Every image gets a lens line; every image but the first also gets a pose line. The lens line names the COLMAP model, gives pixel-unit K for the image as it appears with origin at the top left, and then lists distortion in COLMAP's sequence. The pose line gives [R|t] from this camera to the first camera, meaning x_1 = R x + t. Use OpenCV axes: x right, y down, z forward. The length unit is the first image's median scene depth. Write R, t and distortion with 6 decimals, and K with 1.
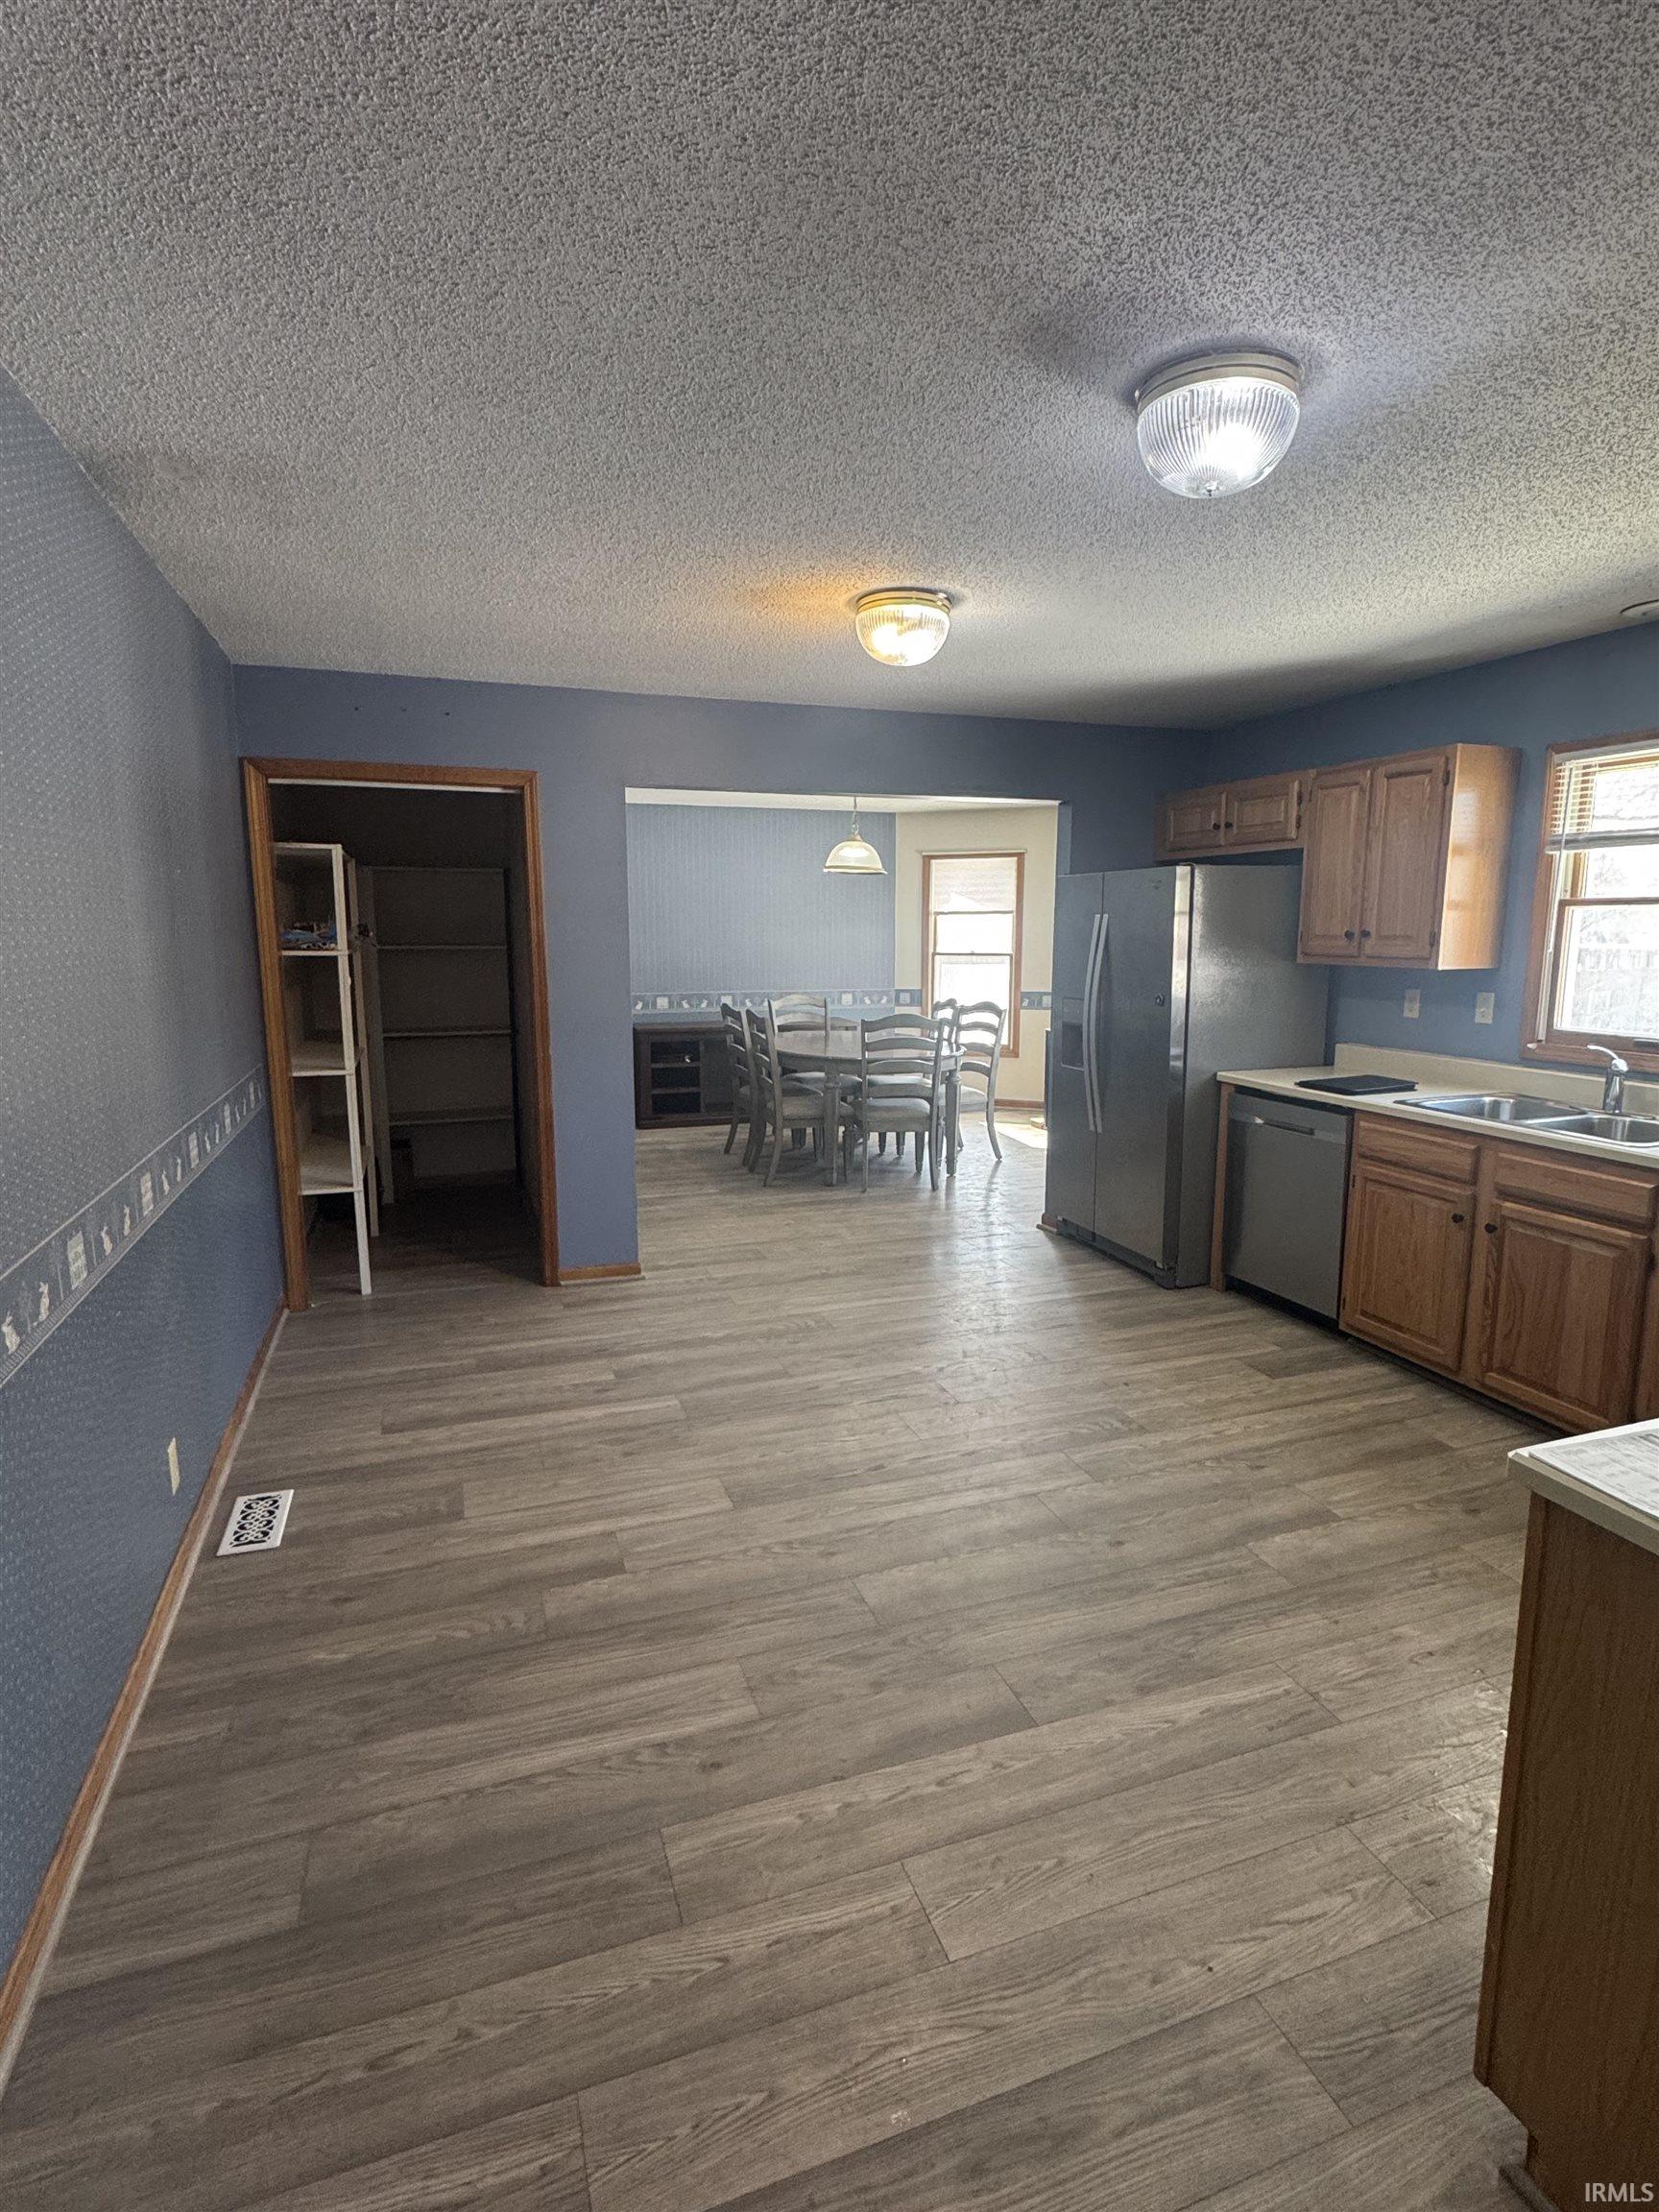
lens RADIAL K [[1097.9, 0, 829.8], [0, 1097.9, 1098.1], [0, 0, 1]] dist [-0.002524, -0.000113]
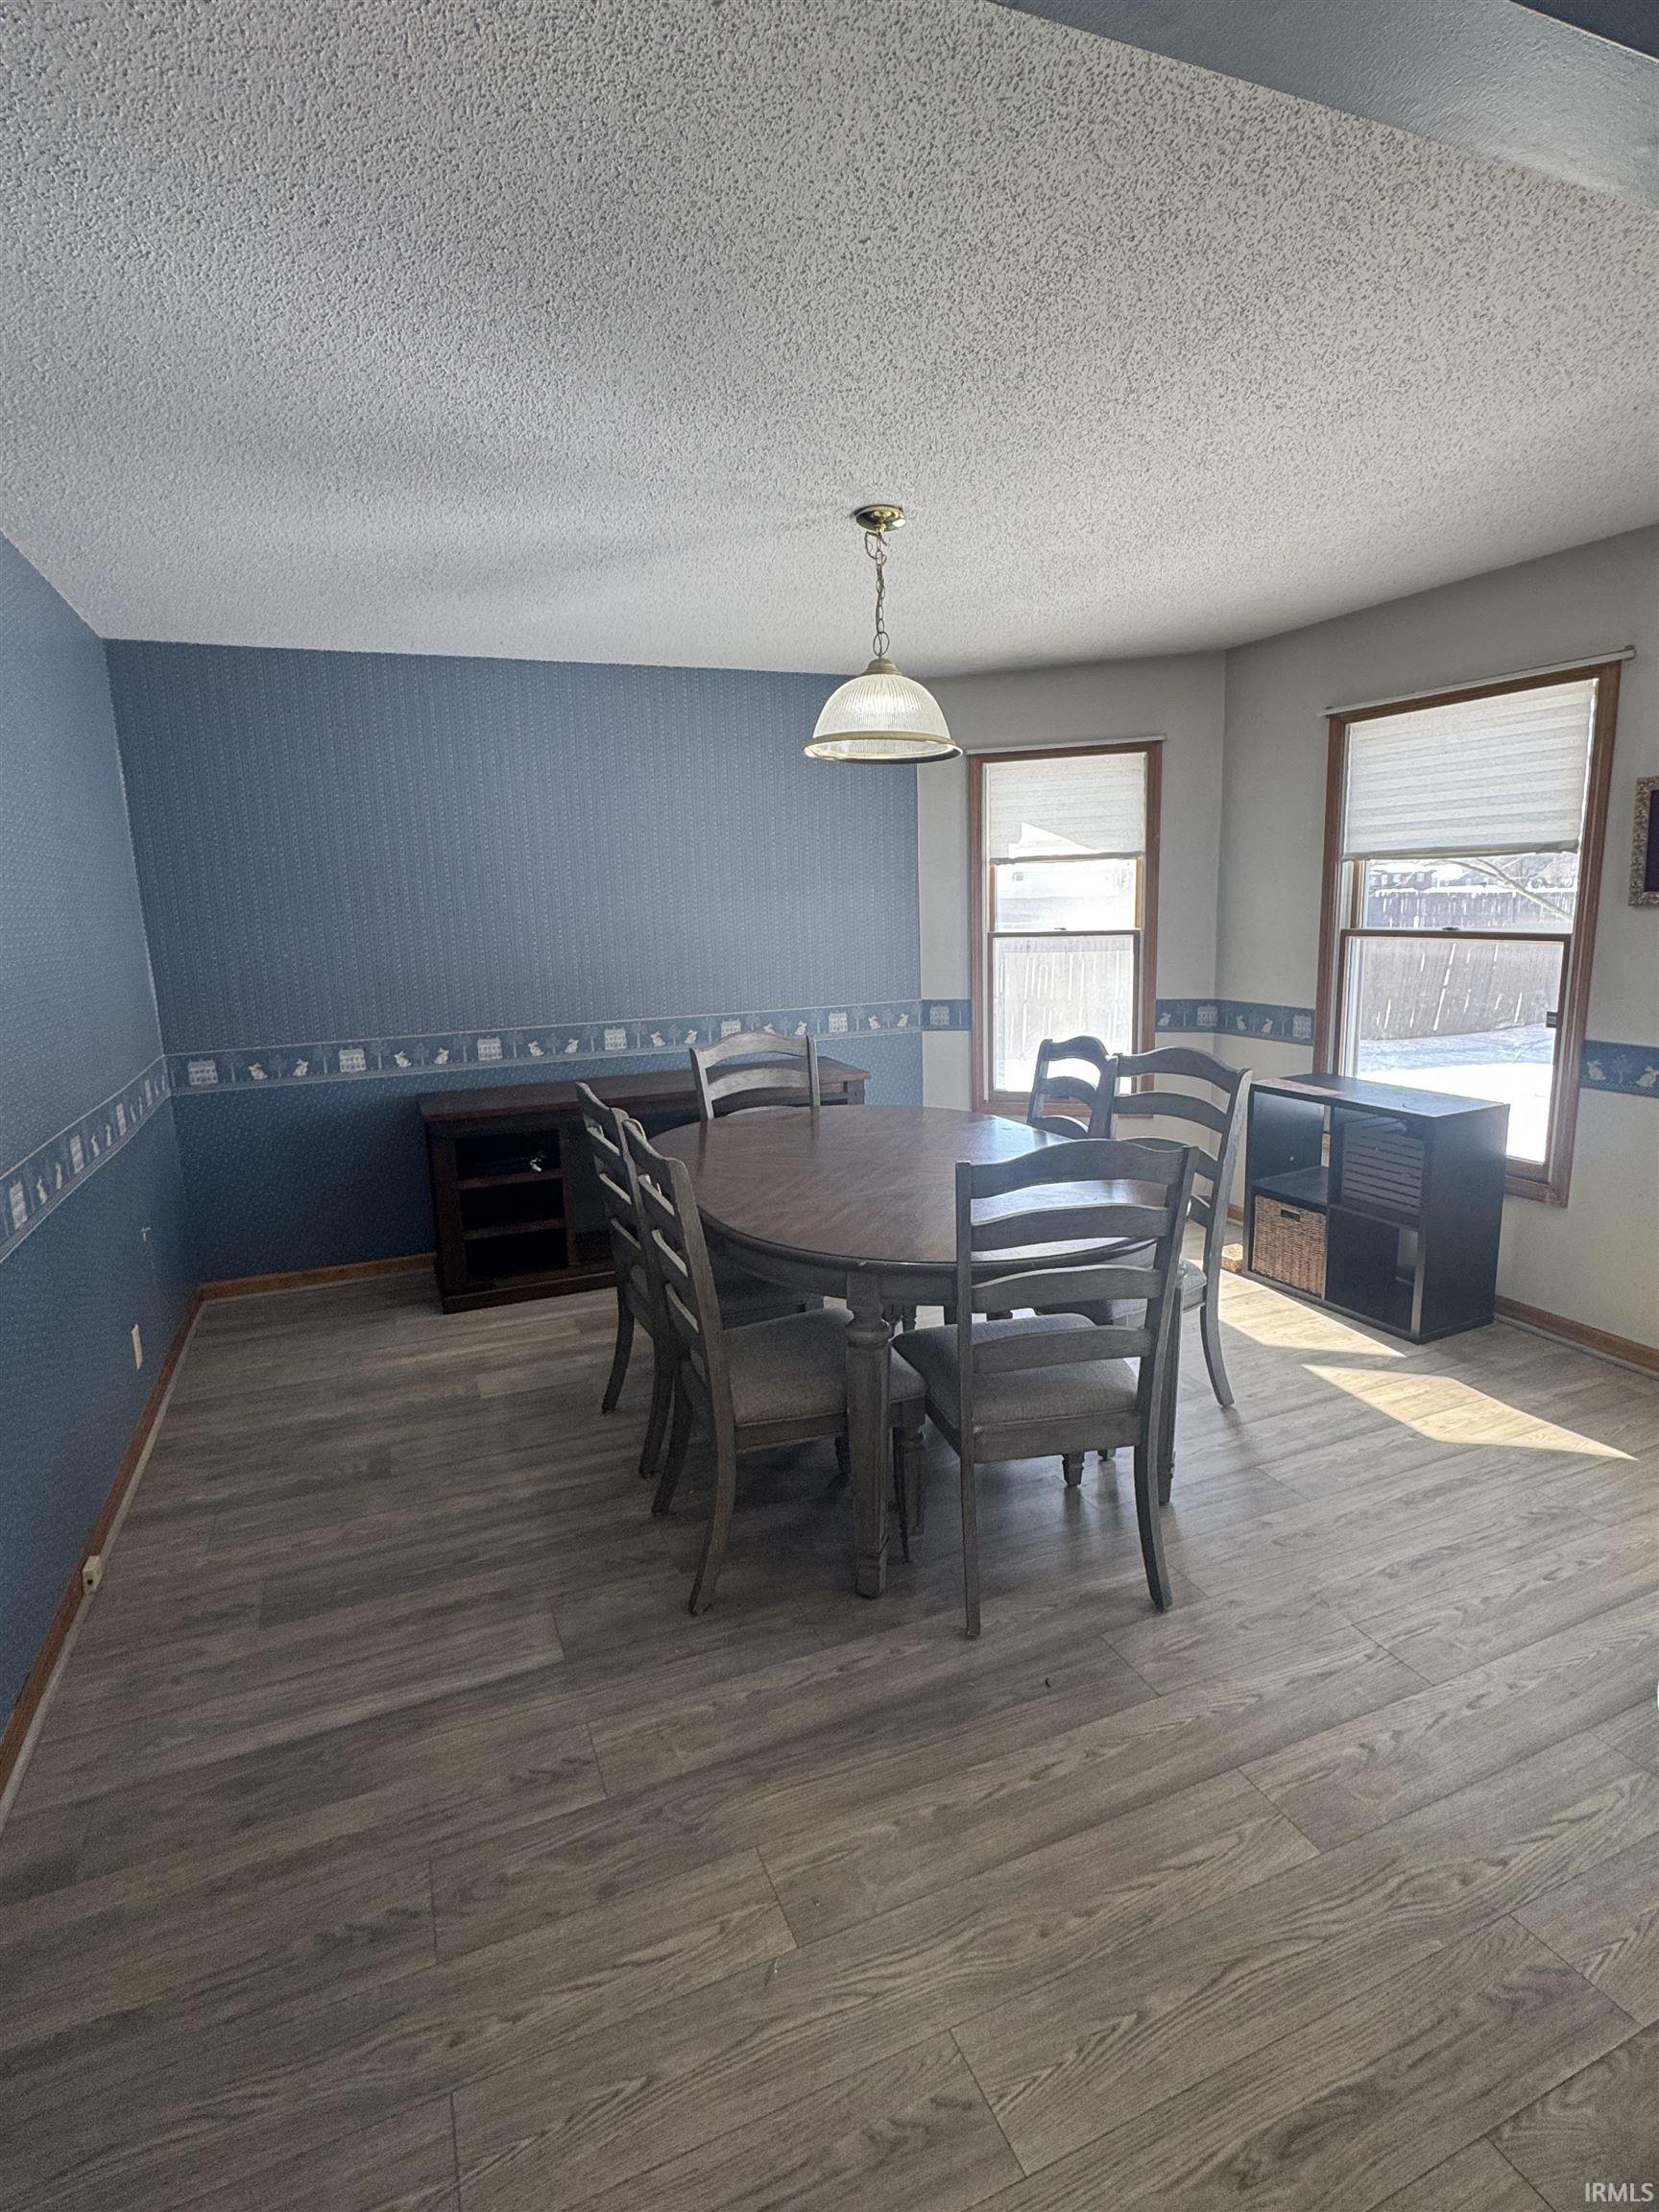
lens RADIAL K [[1097.9, 0, 837.0], [0, 1097.9, 1108.6], [0, 0, 1]] dist [-0.002524, -0.000113]
pose [[0.997583, -0.042900, 0.054655, -0.017807], [0.040906, 0.998474, 0.037093, -0.070563], [-0.056163, -0.034767, 0.997816, 0.466945]]
